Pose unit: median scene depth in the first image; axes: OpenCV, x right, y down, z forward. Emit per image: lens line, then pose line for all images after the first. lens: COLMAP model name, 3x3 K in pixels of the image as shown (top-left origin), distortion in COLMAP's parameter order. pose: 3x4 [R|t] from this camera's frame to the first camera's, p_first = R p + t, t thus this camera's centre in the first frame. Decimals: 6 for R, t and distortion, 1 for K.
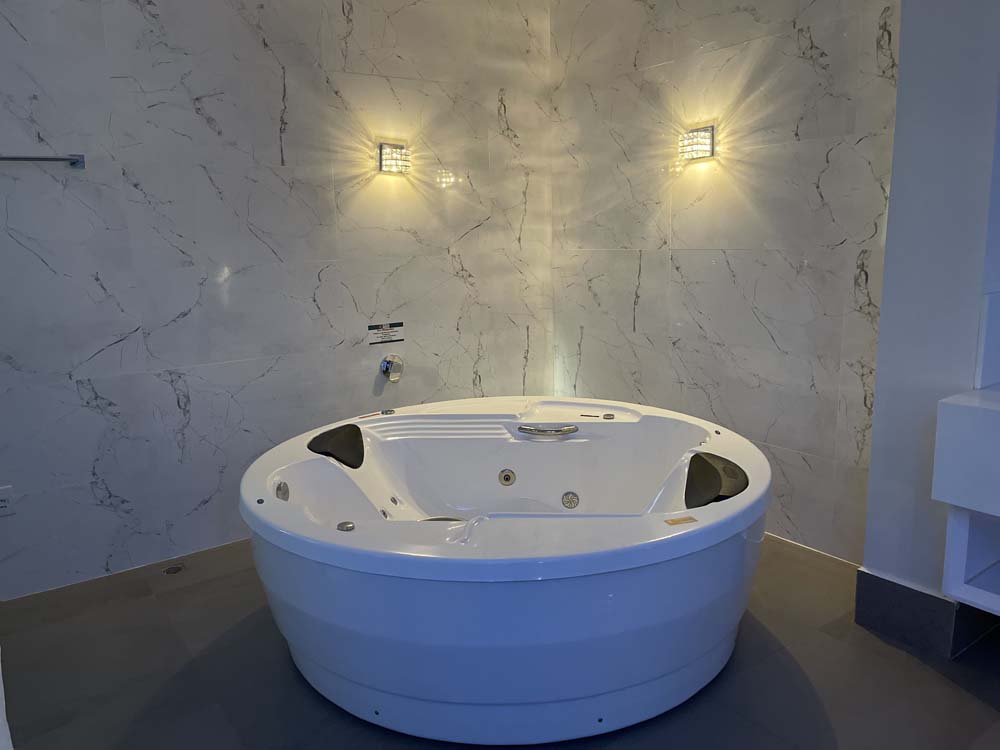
lens RADIAL K [[749.0, 0, 496.4], [0, 749.0, 376.3], [0, 0, 1]] dist [0.054050, -0.052520]
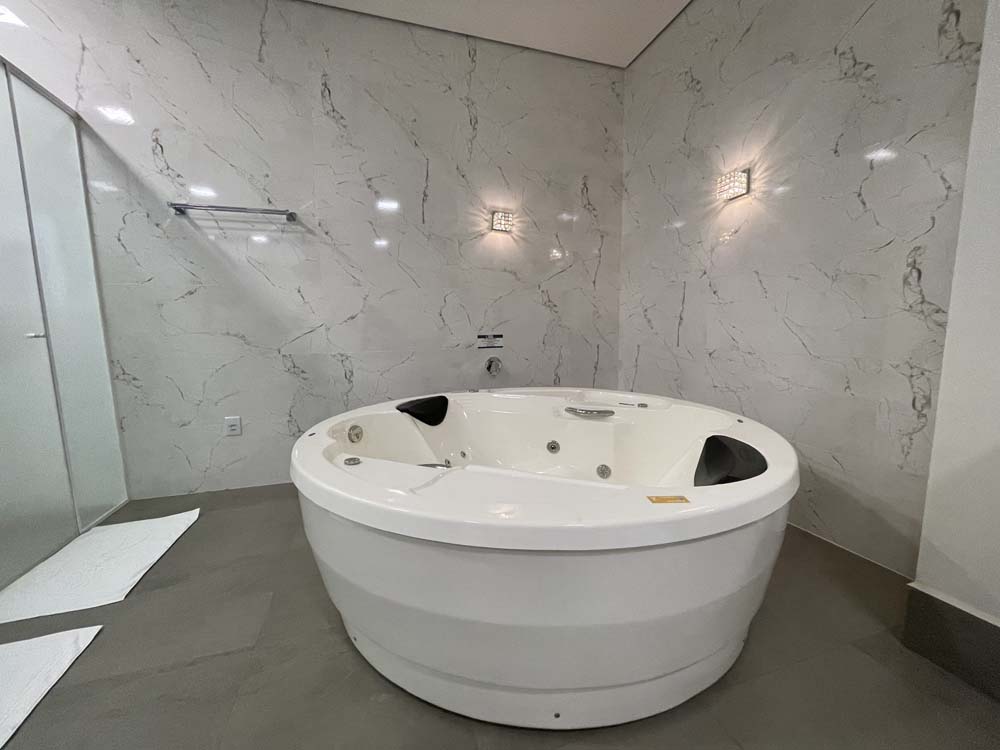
lens RADIAL K [[401.7, 0, 495.9], [0, 401.7, 375.3], [0, 0, 1]] dist [-0.003345, 0.001262]
pose [[0.952443, 0.053273, -0.300025, 0.113311], [-0.072632, 0.995910, -0.053741, 0.055851], [0.295935, 0.072976, 0.952417, 0.306451]]
